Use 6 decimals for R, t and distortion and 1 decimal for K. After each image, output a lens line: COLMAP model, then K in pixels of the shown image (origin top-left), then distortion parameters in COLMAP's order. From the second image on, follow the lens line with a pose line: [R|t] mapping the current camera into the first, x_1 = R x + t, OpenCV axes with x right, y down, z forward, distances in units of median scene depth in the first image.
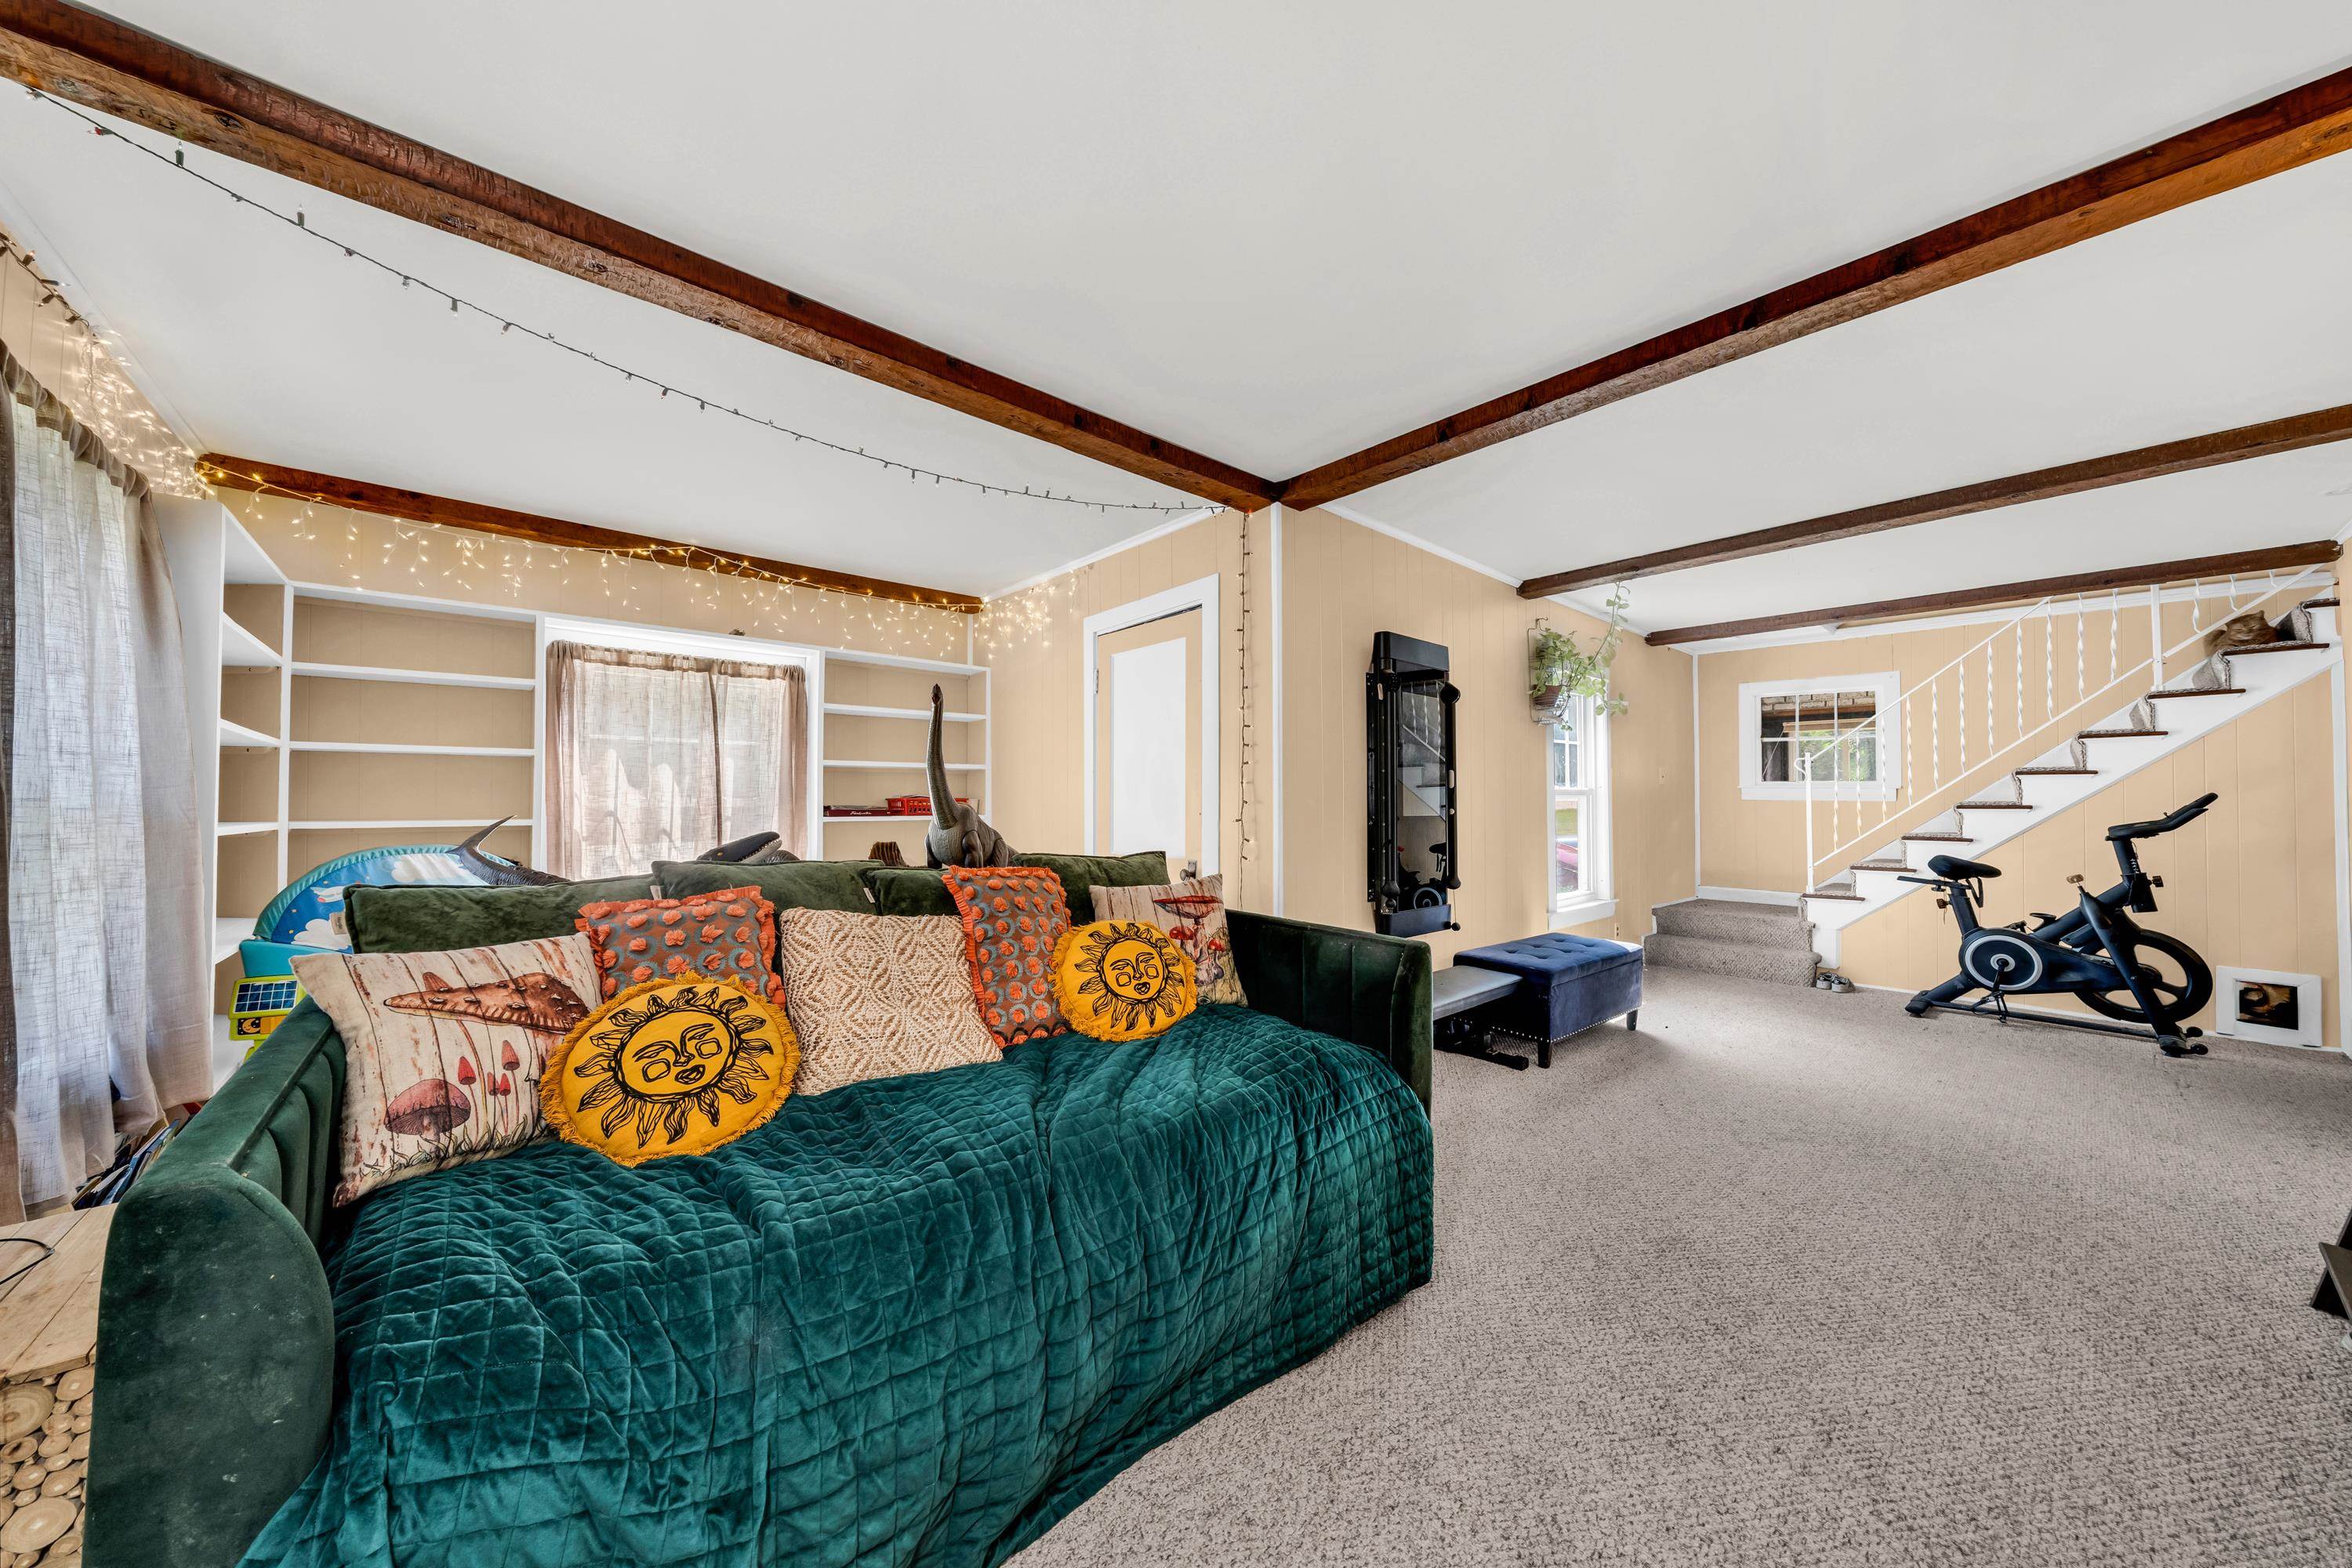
lens RADIAL K [[806.9, 0, 1168.3], [0, 806.9, 784.0], [0, 0, 1]] dist [-0.009169, 0.000455]
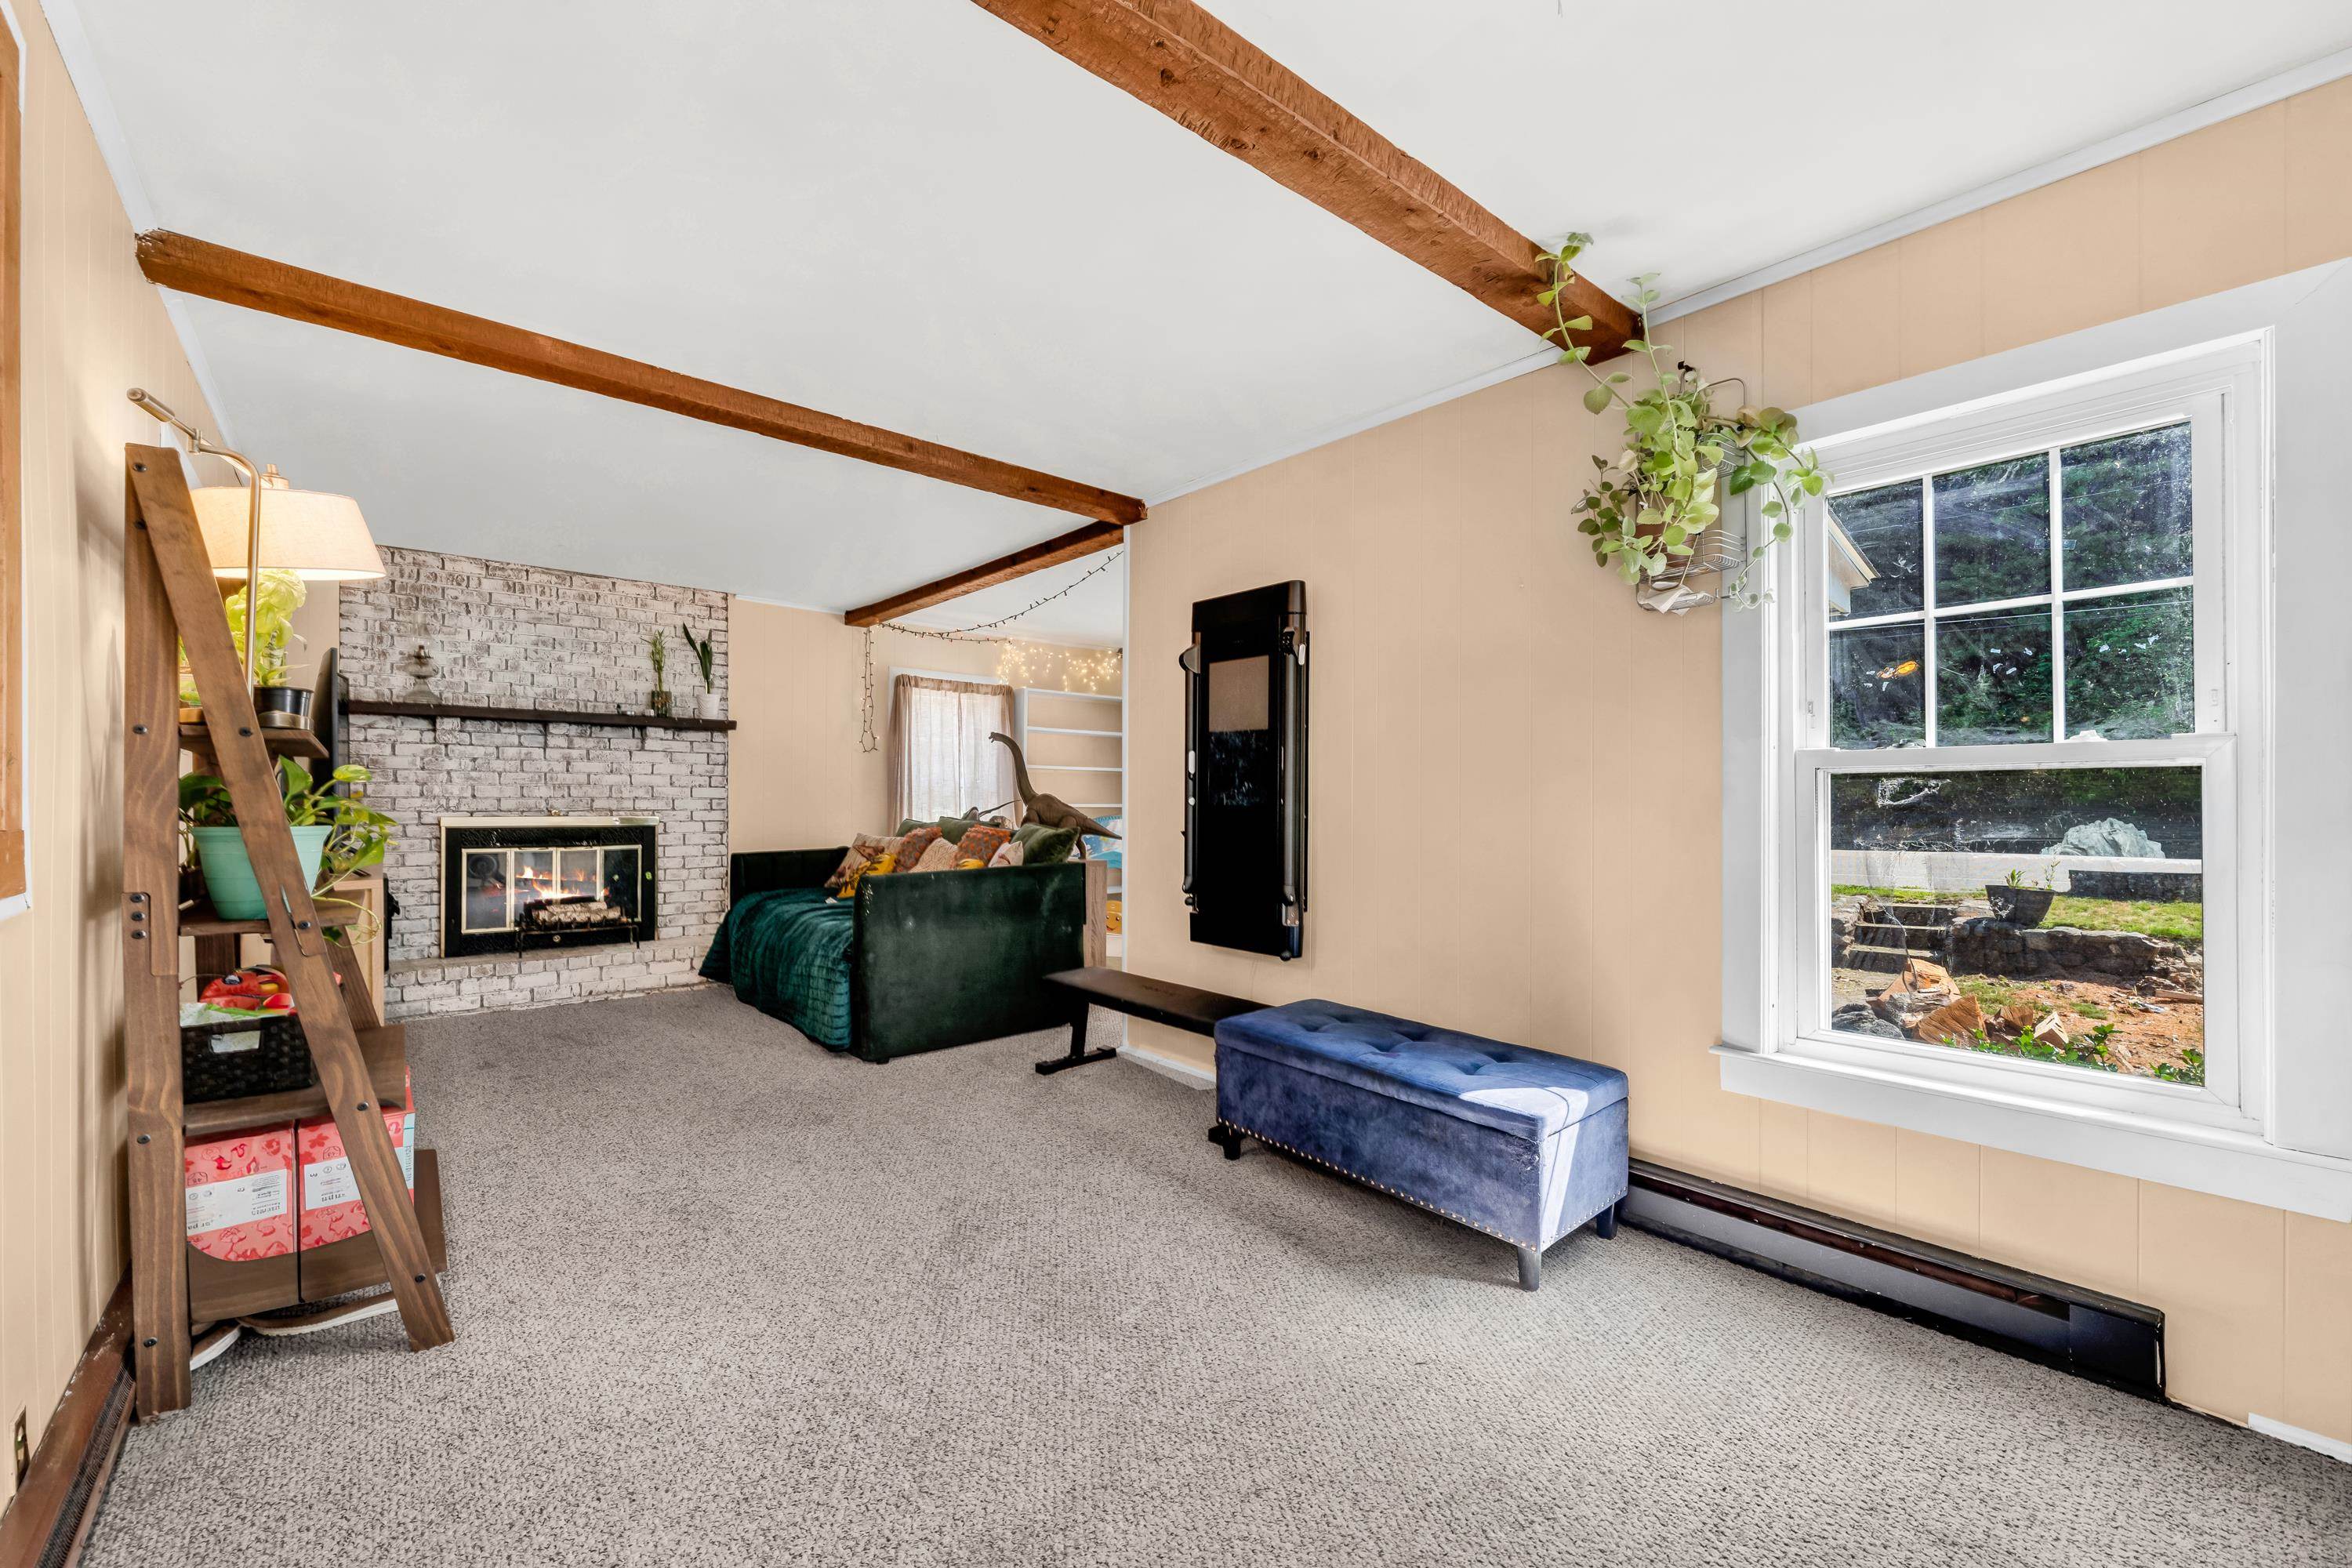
lens RADIAL K [[928.6, 0, 1168.8], [0, 928.6, 796.9], [0, 0, 1]] dist [-0.009592, 0.000200]
pose [[-0.000526, -0.001466, -0.999999, 1.185832], [0.020581, 0.999787, -0.001477, 0.025829], [0.999788, -0.020582, -0.000495, 0.866878]]
